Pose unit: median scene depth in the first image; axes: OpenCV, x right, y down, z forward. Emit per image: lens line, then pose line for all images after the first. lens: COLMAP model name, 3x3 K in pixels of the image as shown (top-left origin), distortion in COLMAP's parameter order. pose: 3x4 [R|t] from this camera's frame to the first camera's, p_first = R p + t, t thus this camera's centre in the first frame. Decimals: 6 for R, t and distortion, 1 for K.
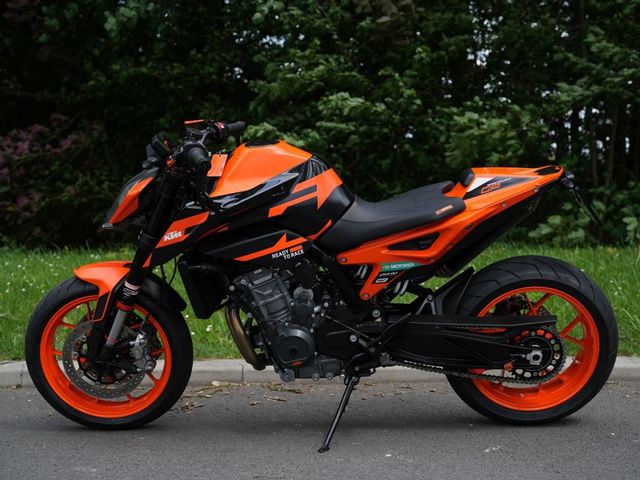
lens RADIAL K [[1000.6, 0, 320.0], [0, 1000.6, 240.0], [0, 0, 1]] dist [-0.104379, 1.074701]
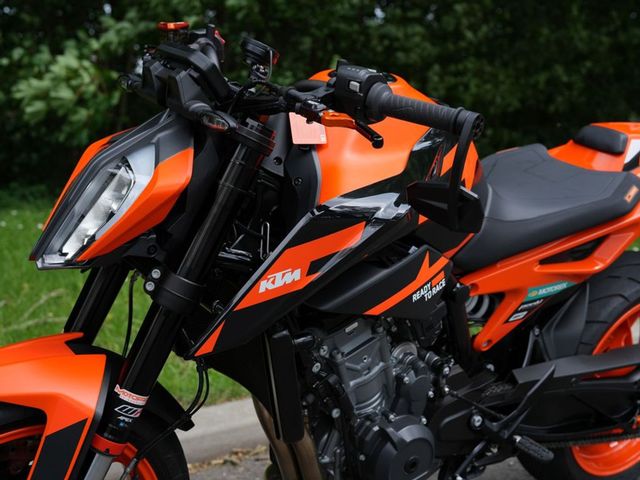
lens RADIAL K [[1000.6, 0, 320.0], [0, 1000.6, 240.0], [0, 0, 1]] dist [-0.104379, 1.074701]
pose [[0.789948, -0.072438, 0.608880, -0.383316], [0.036090, 0.996769, 0.071761, -0.050577], [-0.612110, -0.034713, 0.790010, 0.603527]]
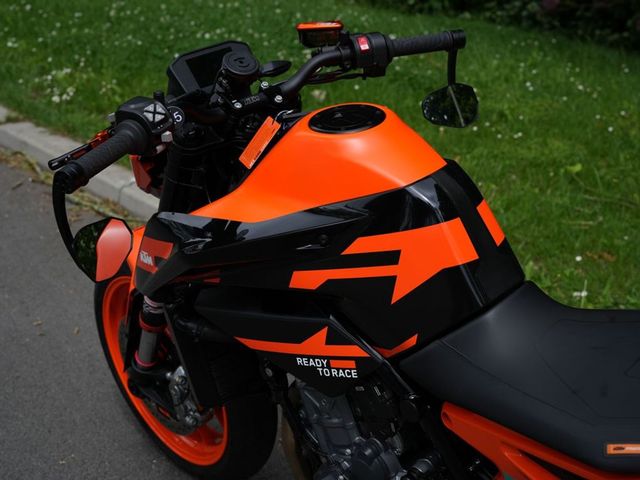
lens RADIAL K [[1000.6, 0, 320.0], [0, 1000.6, 240.0], [0, 0, 1]] dist [-0.104379, 1.074701]
pose [[0.709570, 0.330537, -0.622299, 0.230879], [-0.151020, 0.933967, 0.323881, -0.187837], [0.688261, -0.135836, 0.712632, 0.652238]]
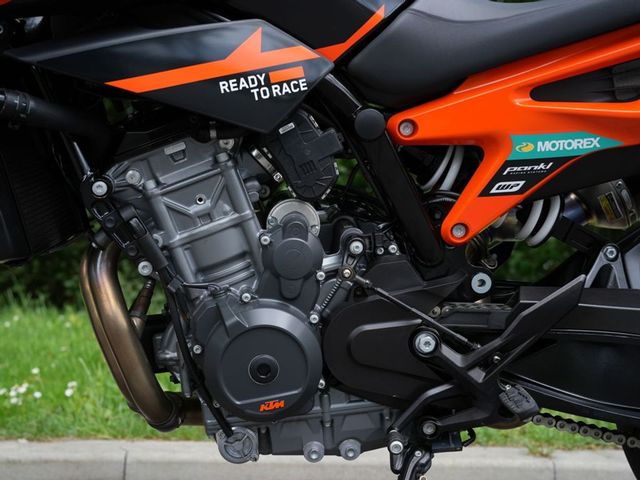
lens RADIAL K [[1000.6, 0, 320.0], [0, 1000.6, 240.0], [0, 0, 1]] dist [-0.104379, 1.074701]
pose [[0.994791, 0.043872, 0.092016, -0.041243], [-0.031715, 0.991053, -0.129649, 0.110023], [-0.096880, 0.126055, 0.987281, 0.635870]]
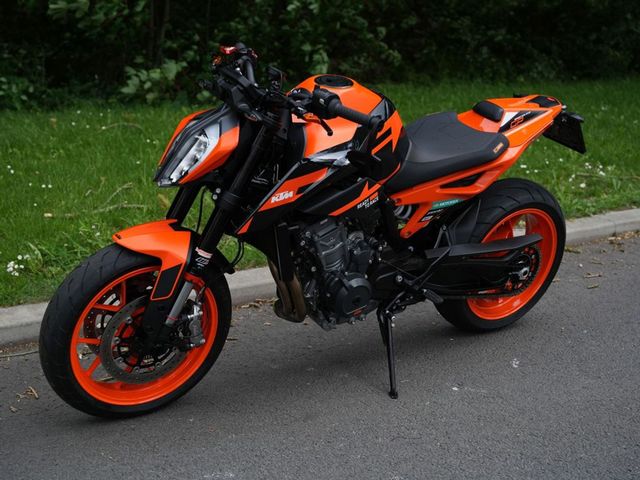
lens RADIAL K [[1000.6, 0, 320.0], [0, 1000.6, 240.0], [0, 0, 1]] dist [-0.104379, 1.074701]
pose [[0.809653, -0.111047, 0.576307, -0.593226], [0.004504, 0.983084, 0.183101, -0.119494], [-0.586891, -0.145652, 0.796457, 0.268587]]
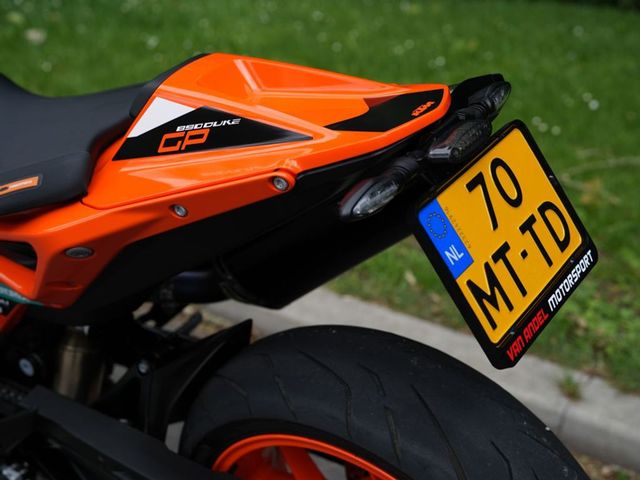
lens RADIAL K [[1000.6, 0, 320.0], [0, 1000.6, 240.0], [0, 0, 1]] dist [-0.104379, 1.074701]
pose [[0.829359, 0.249476, -0.499925, 0.357688], [-0.093568, 0.944156, 0.315933, -0.120845], [0.550825, -0.215245, 0.806388, 0.752220]]
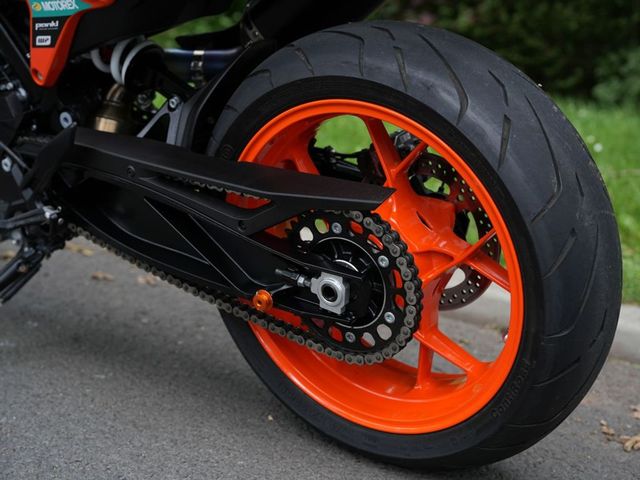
lens RADIAL K [[1000.6, 0, 320.0], [0, 1000.6, 240.0], [0, 0, 1]] dist [-0.104379, 1.074701]
pose [[0.812425, 0.192723, -0.550294, 0.415971], [-0.130613, 0.979964, 0.150371, 0.043813], [0.568248, -0.050290, 0.821319, 0.698797]]
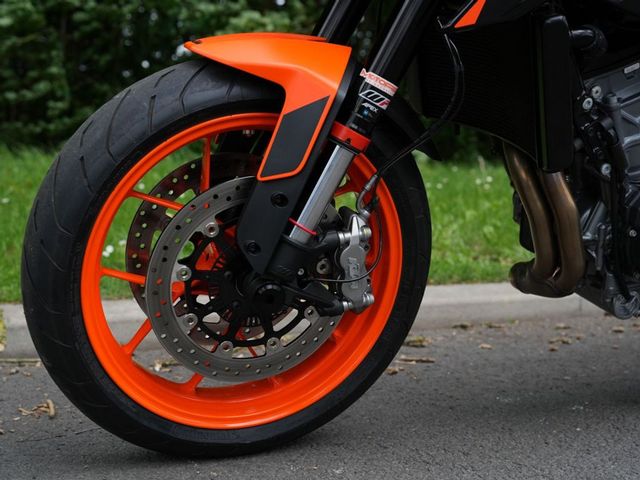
lens RADIAL K [[1000.6, 0, 320.0], [0, 1000.6, 240.0], [0, 0, 1]] dist [-0.104379, 1.074701]
pose [[0.904505, -0.008976, 0.426369, -0.372532], [-0.009760, 0.999081, 0.041737, 0.089156], [-0.426351, -0.041913, 0.903586, 0.655563]]
